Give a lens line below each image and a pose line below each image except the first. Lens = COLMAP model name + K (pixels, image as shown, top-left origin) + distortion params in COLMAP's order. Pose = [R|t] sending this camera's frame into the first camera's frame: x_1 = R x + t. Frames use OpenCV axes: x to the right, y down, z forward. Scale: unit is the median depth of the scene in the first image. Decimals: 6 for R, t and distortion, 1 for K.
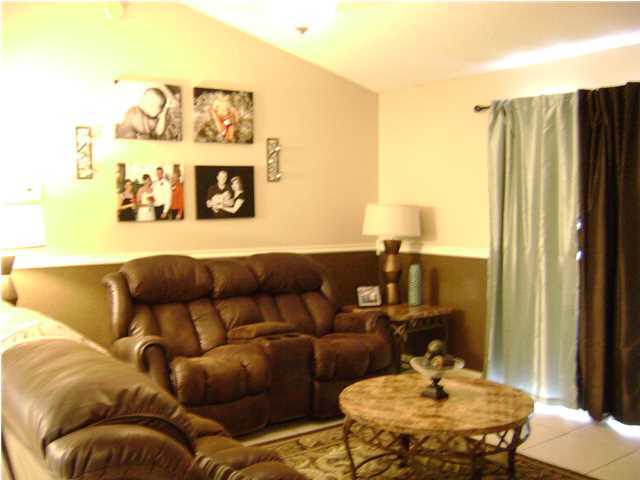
lens RADIAL K [[673.3, 0, 320.0], [0, 673.3, 240.0], [0, 0, 1]] dist [-0.146866, 0.109272]
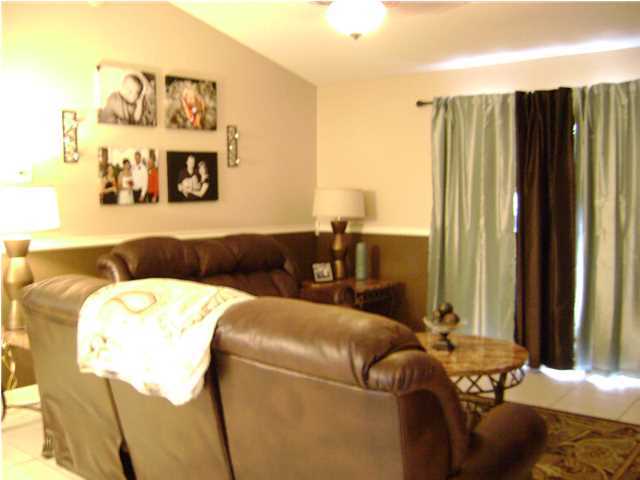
lens RADIAL K [[673.3, 0, 320.0], [0, 673.3, 240.0], [0, 0, 1]] dist [-0.146866, 0.109272]
pose [[0.970880, -0.016430, 0.239001, -0.210793], [0.011587, 0.999698, 0.021652, 0.007834], [-0.239284, -0.018252, 0.970778, -0.067558]]
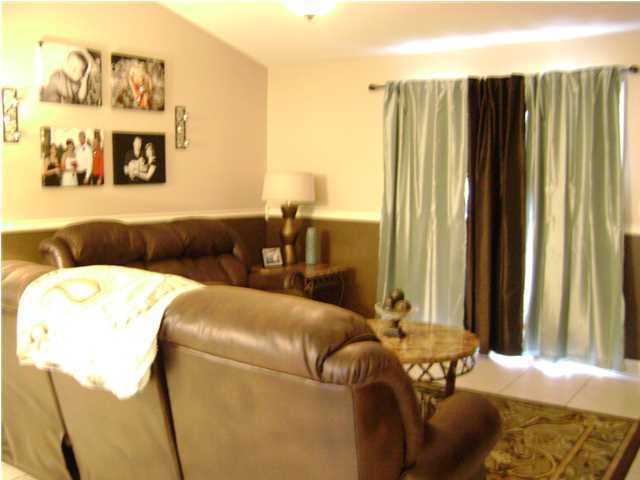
lens RADIAL K [[673.3, 0, 320.0], [0, 673.3, 240.0], [0, 0, 1]] dist [-0.146866, 0.109272]
pose [[0.949722, -0.016469, 0.312660, -0.209681], [0.001730, 0.998876, 0.047358, 0.005147], [-0.313088, -0.044436, 0.948684, -0.051678]]
